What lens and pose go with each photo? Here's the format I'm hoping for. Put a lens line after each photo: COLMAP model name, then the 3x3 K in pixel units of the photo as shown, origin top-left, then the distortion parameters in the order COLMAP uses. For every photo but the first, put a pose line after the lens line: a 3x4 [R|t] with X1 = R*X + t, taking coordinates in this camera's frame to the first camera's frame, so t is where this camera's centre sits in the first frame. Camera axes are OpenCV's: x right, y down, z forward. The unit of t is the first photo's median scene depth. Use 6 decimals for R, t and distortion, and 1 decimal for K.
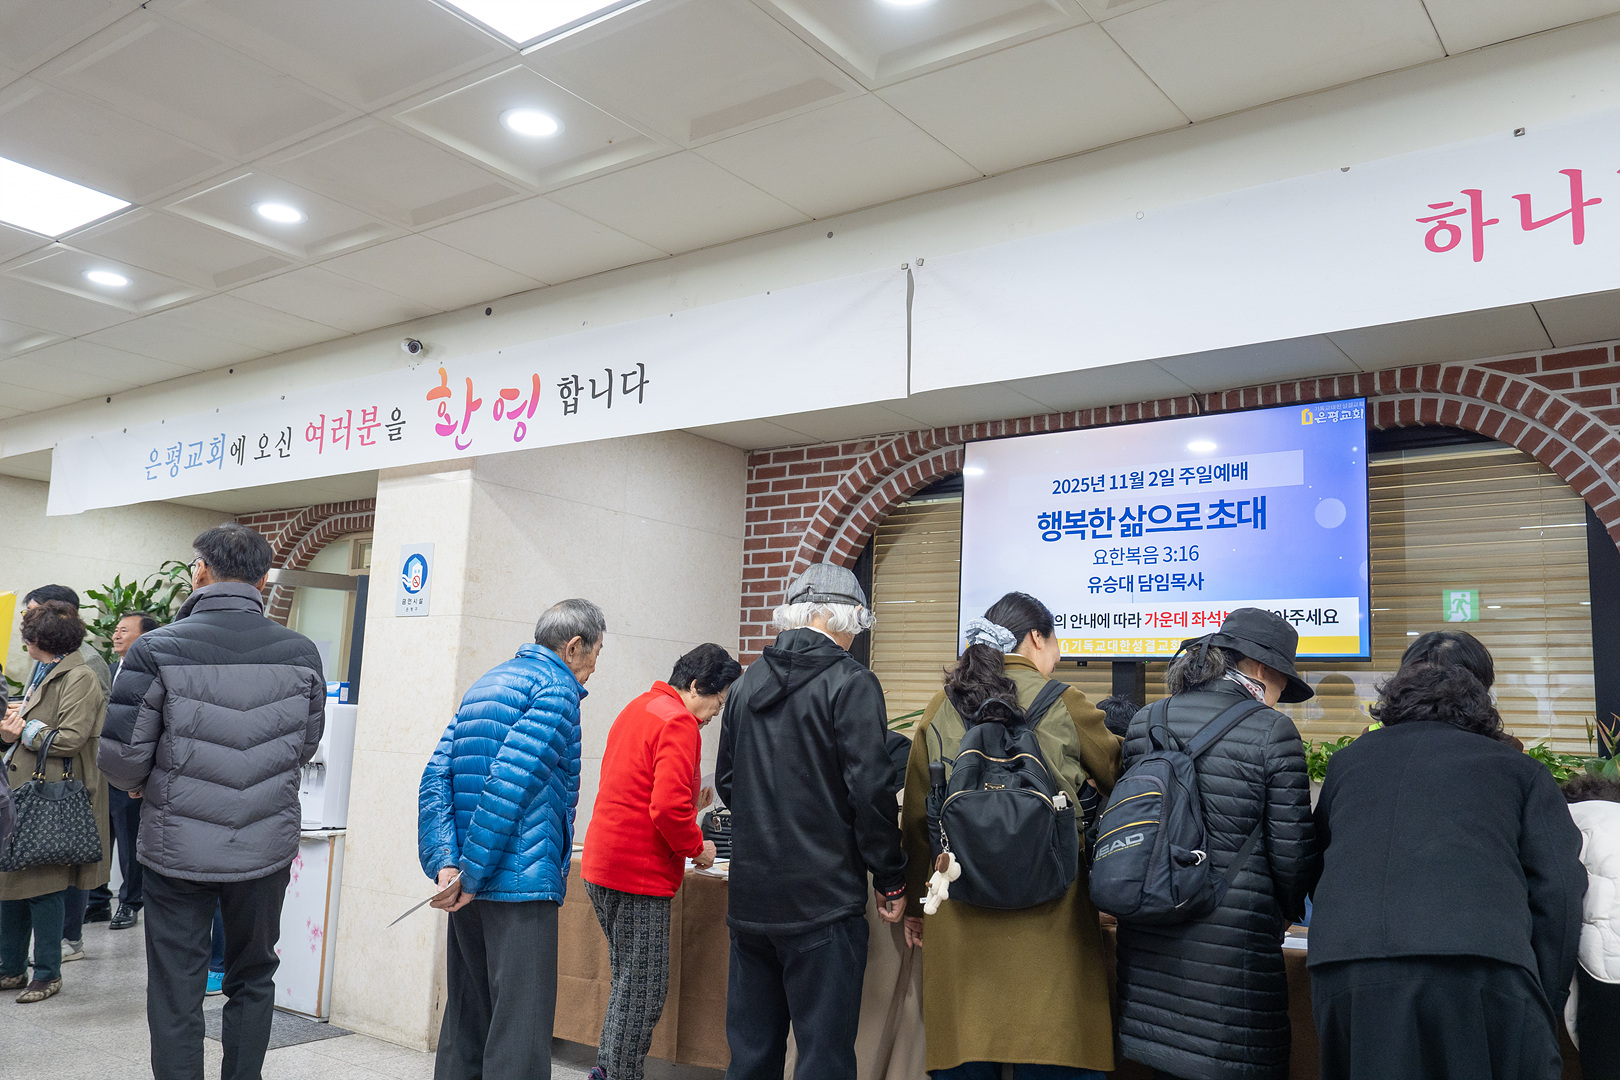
lens RADIAL K [[1332.7, 0, 810.0], [0, 1332.7, 540.0], [0, 0, 1]] dist [-0.004957, -0.005580]
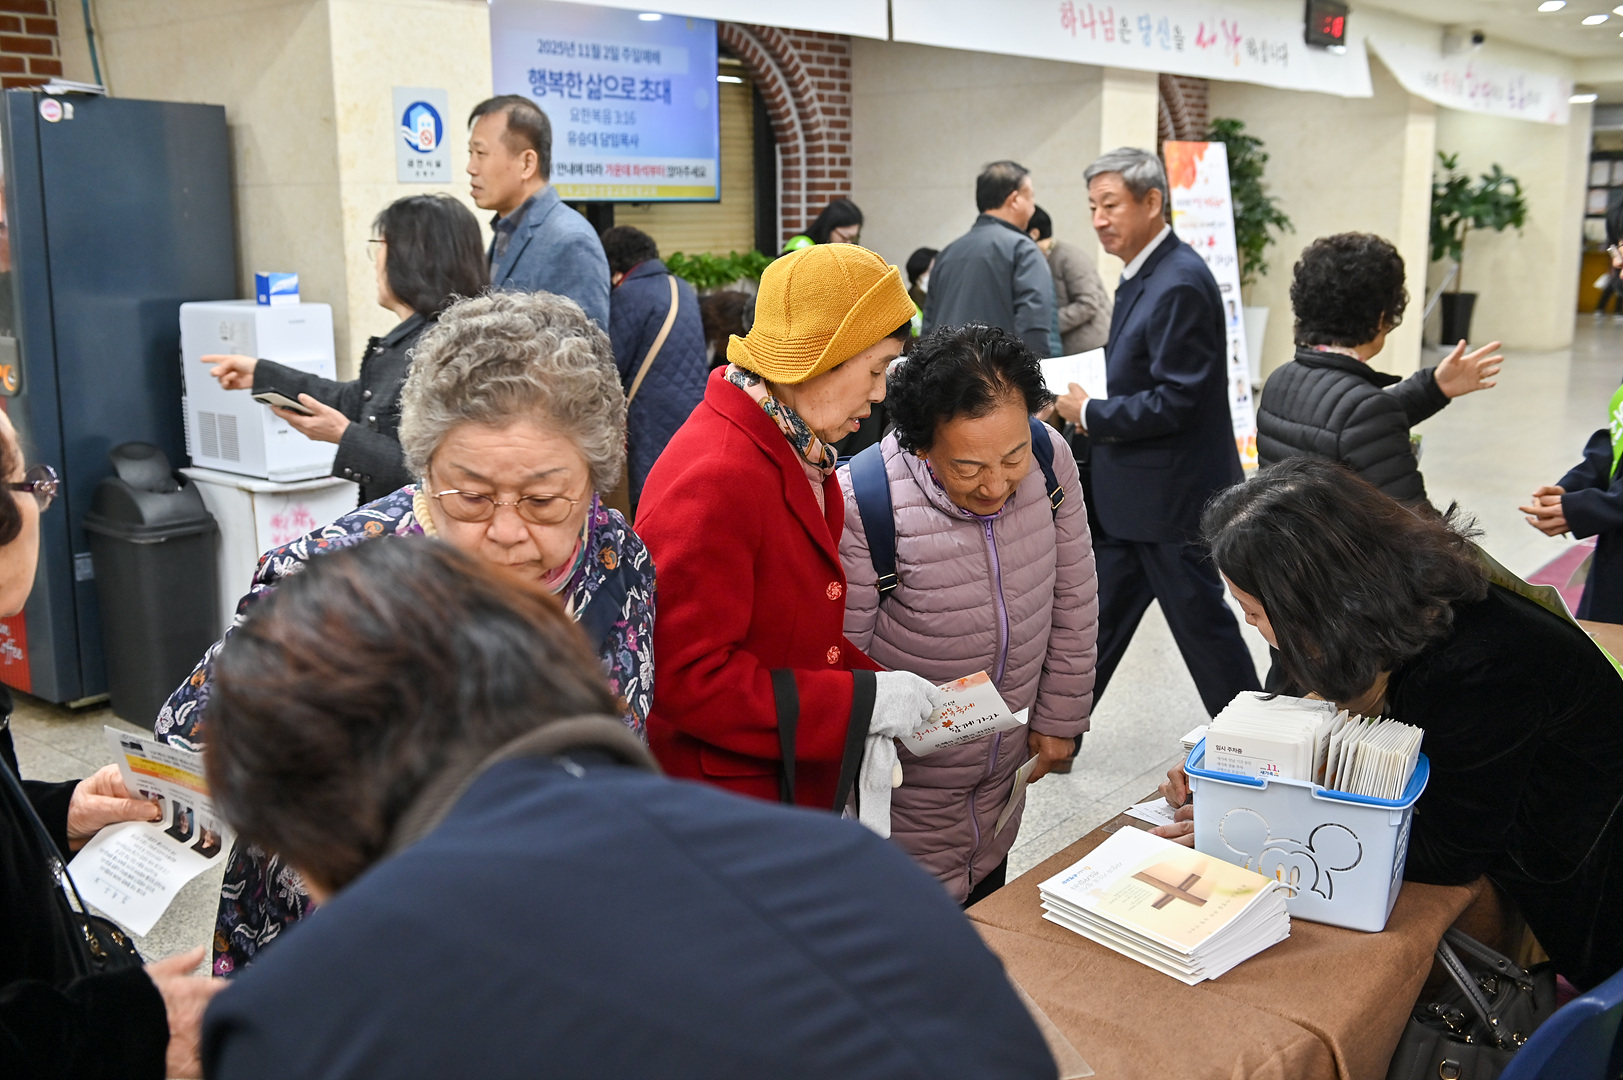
lens RADIAL K [[1580.2, 0, 811.5], [0, 1580.2, 540.0], [0, 0, 1]] dist [-0.009552, 0.001670]
pose [[0.046405, -0.247979, 0.967653, -1.262069], [-0.139671, 0.957570, 0.252093, -0.008717], [-0.989110, -0.146851, 0.009801, 0.731213]]
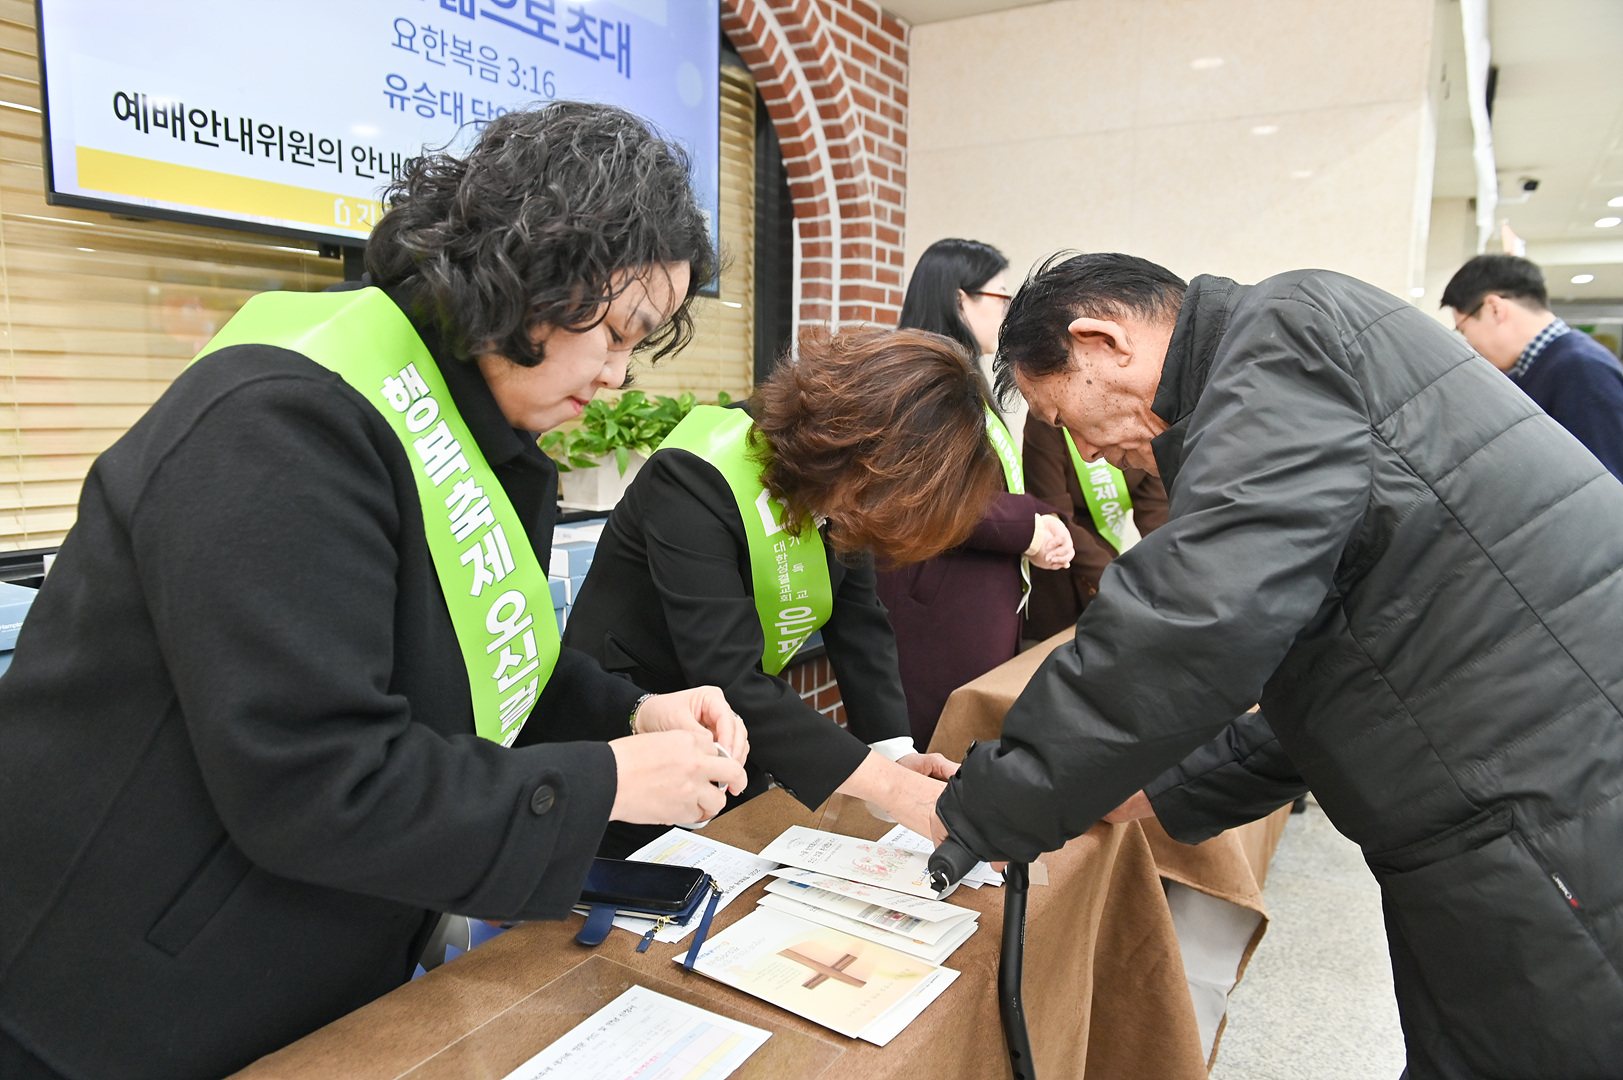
lens RADIAL K [[1083.4, 0, 811.5], [0, 1083.4, 540.0], [0, 0, 1]] dist [-0.032672, 0.000462]
pose [[-0.086722, -0.173988, 0.980922, -0.208805], [-0.161868, 0.974008, 0.158451, 0.107243], [-0.982994, -0.145038, -0.112631, 0.887091]]
